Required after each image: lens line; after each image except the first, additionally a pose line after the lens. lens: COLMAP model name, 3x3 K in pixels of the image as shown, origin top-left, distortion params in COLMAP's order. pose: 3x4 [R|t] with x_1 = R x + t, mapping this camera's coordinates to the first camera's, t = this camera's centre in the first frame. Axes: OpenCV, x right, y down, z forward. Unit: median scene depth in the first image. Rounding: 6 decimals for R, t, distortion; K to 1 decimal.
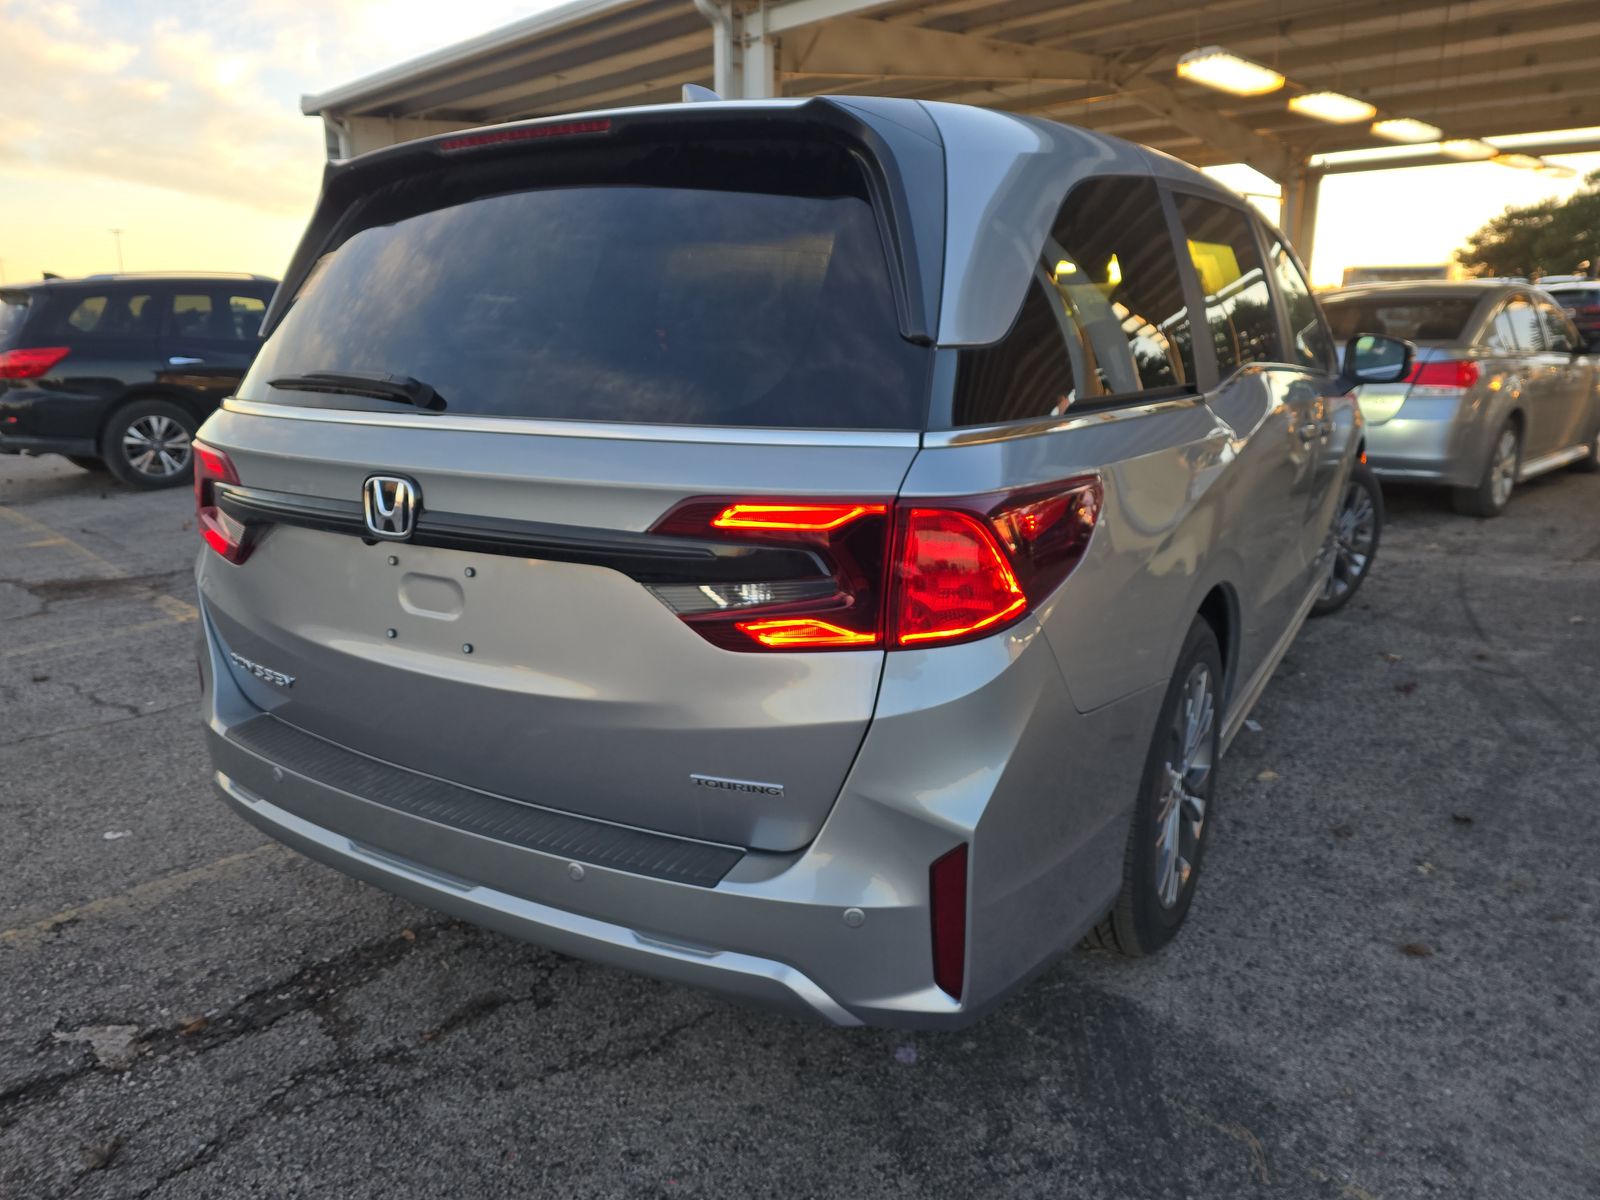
lens RADIAL K [[1076.3, 0, 798.4], [0, 1076.3, 607.2], [0, 0, 1]] dist [0.082289, -0.110296]
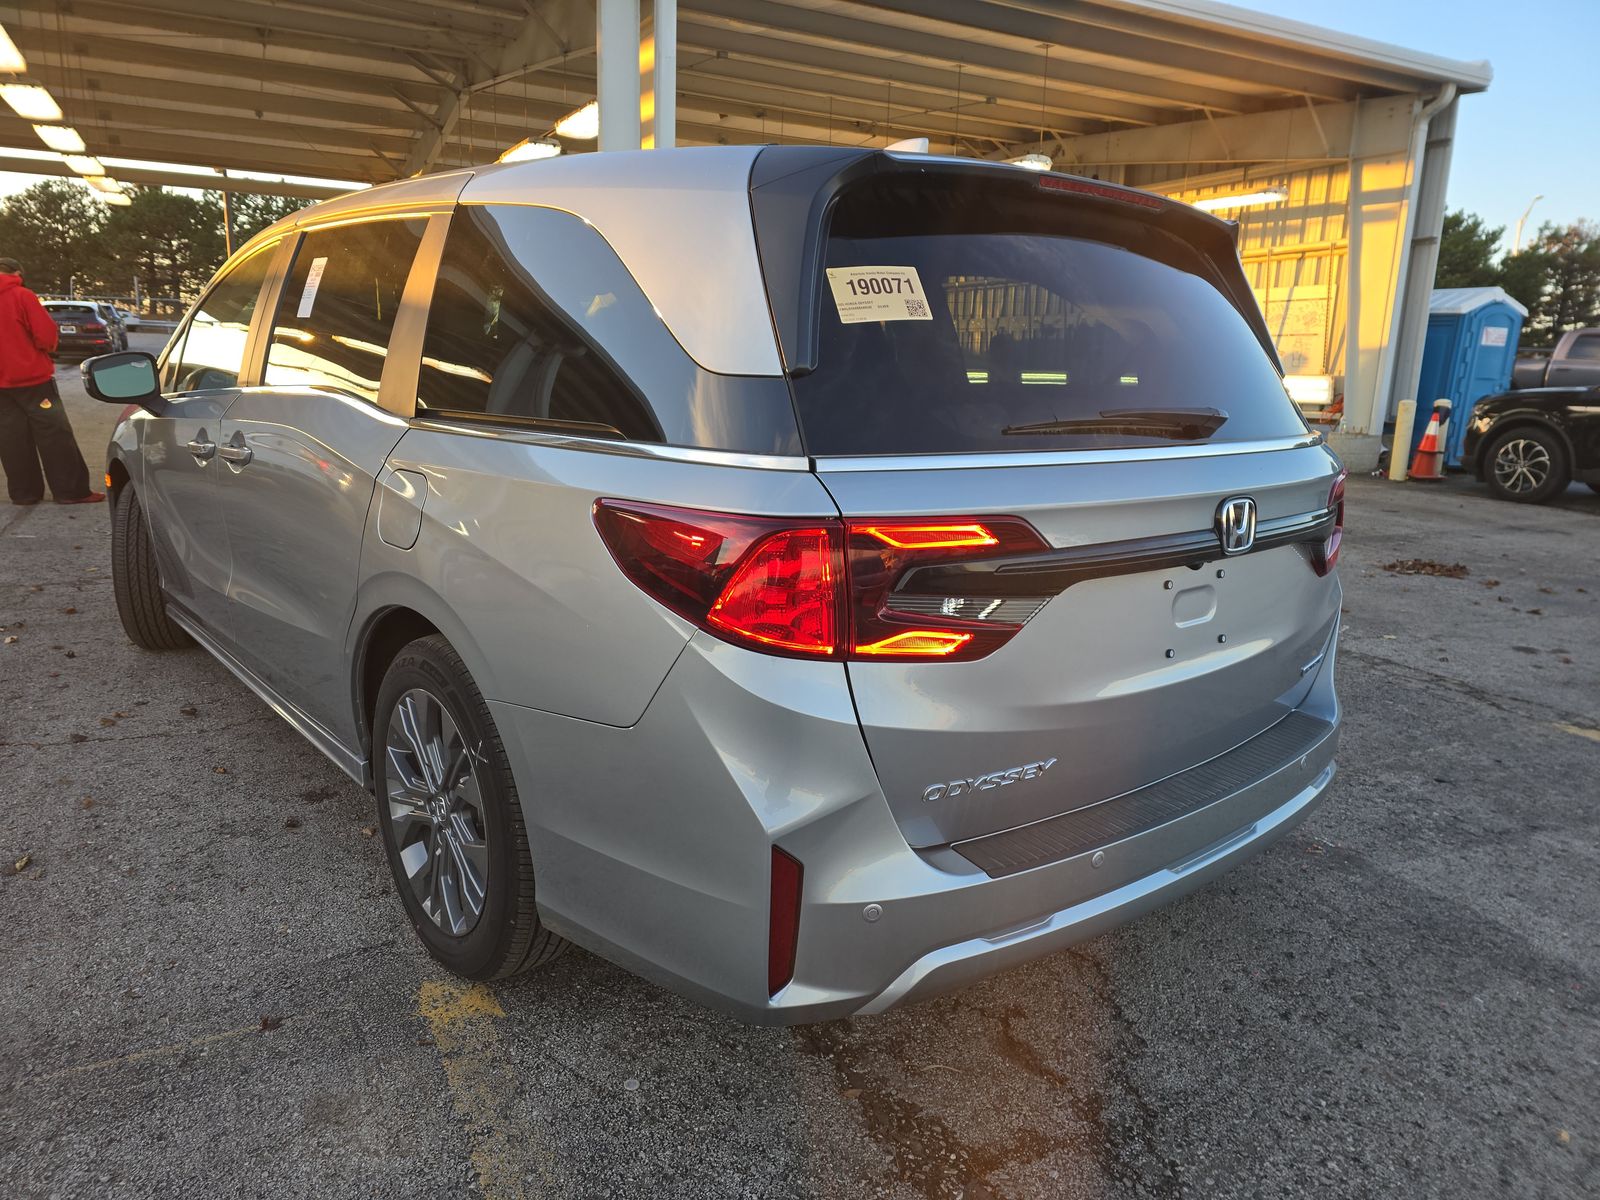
lens RADIAL K [[1073.5, 0, 800.0], [0, 1073.5, 600.0], [0, 0, 1]] dist [0.053143, -0.048758]
pose [[0.294175, -0.191655, 0.936338, -1.582210], [0.202660, 0.969919, 0.134857, -0.261893], [-0.934018, 0.150087, 0.324167, 1.074421]]
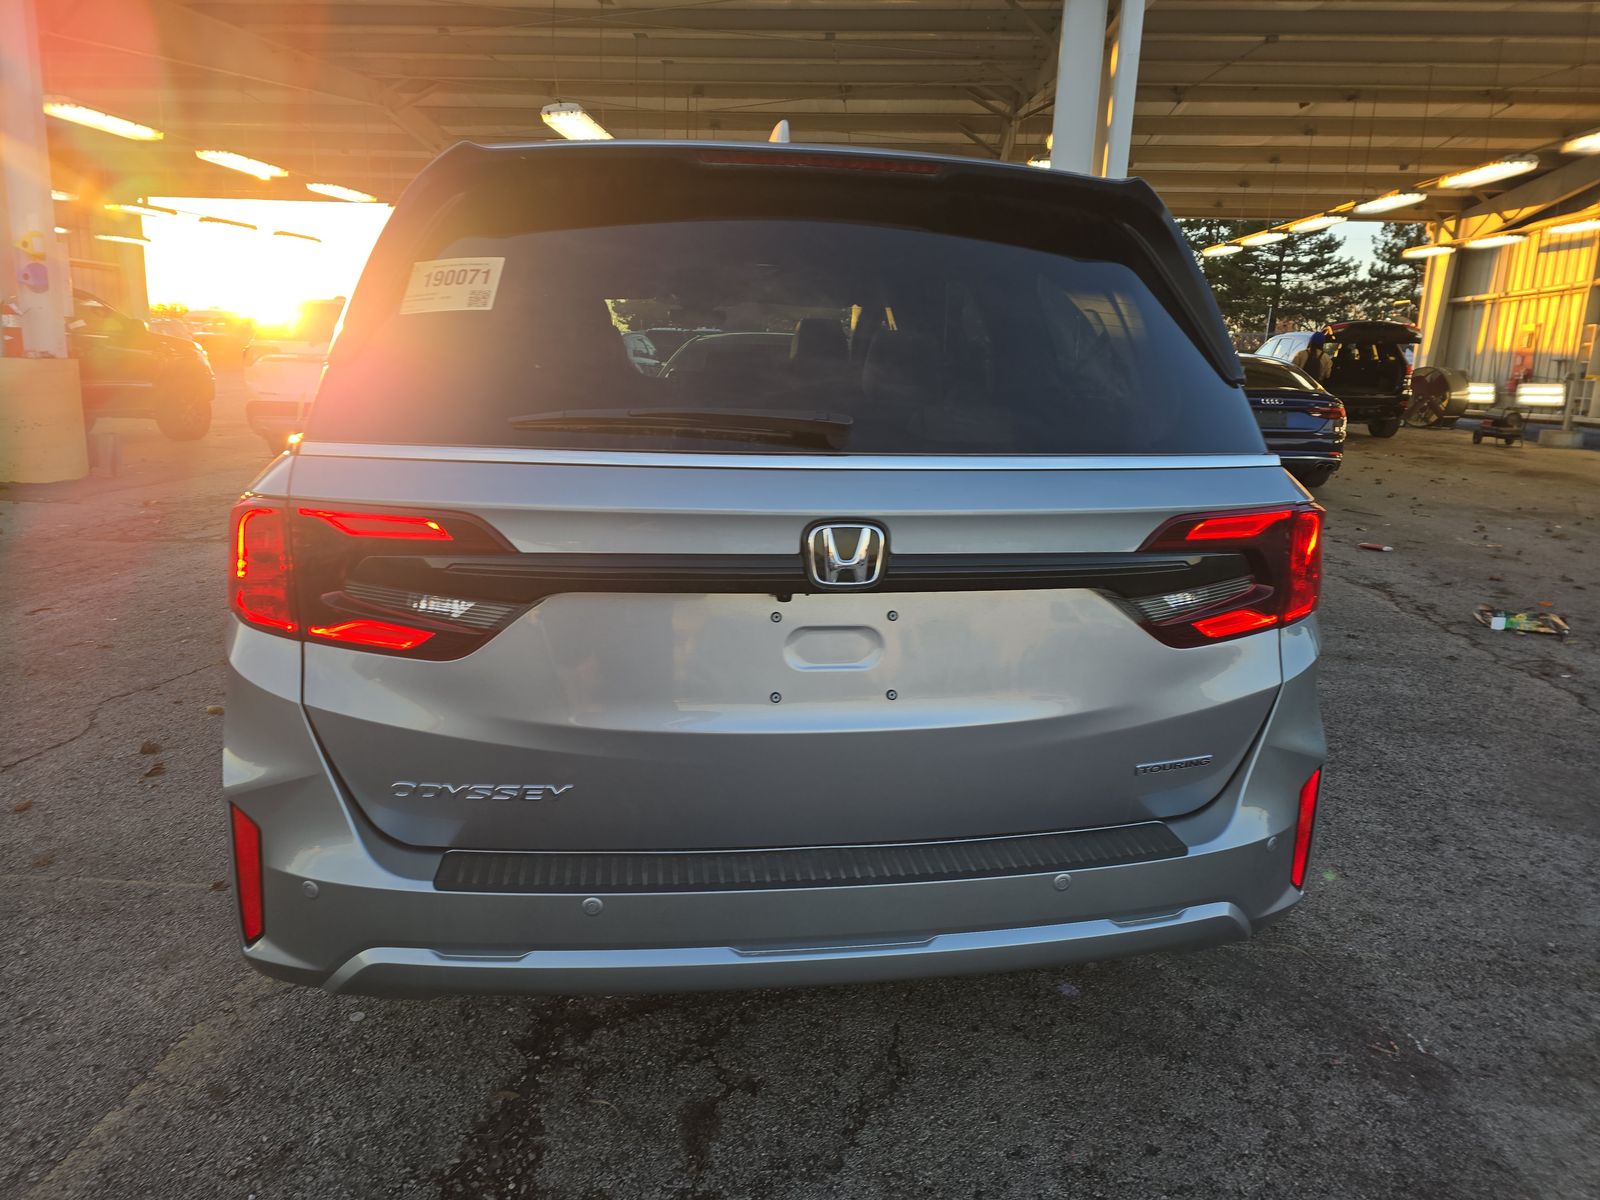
lens RADIAL K [[1073.5, 0, 800.0], [0, 1073.5, 600.0], [0, 0, 1]] dist [0.053143, -0.048758]
pose [[0.758850, -0.114126, 0.641188, -0.995598], [0.128718, 0.991388, 0.024121, -0.081361], [-0.638419, 0.064228, 0.767004, 0.329194]]
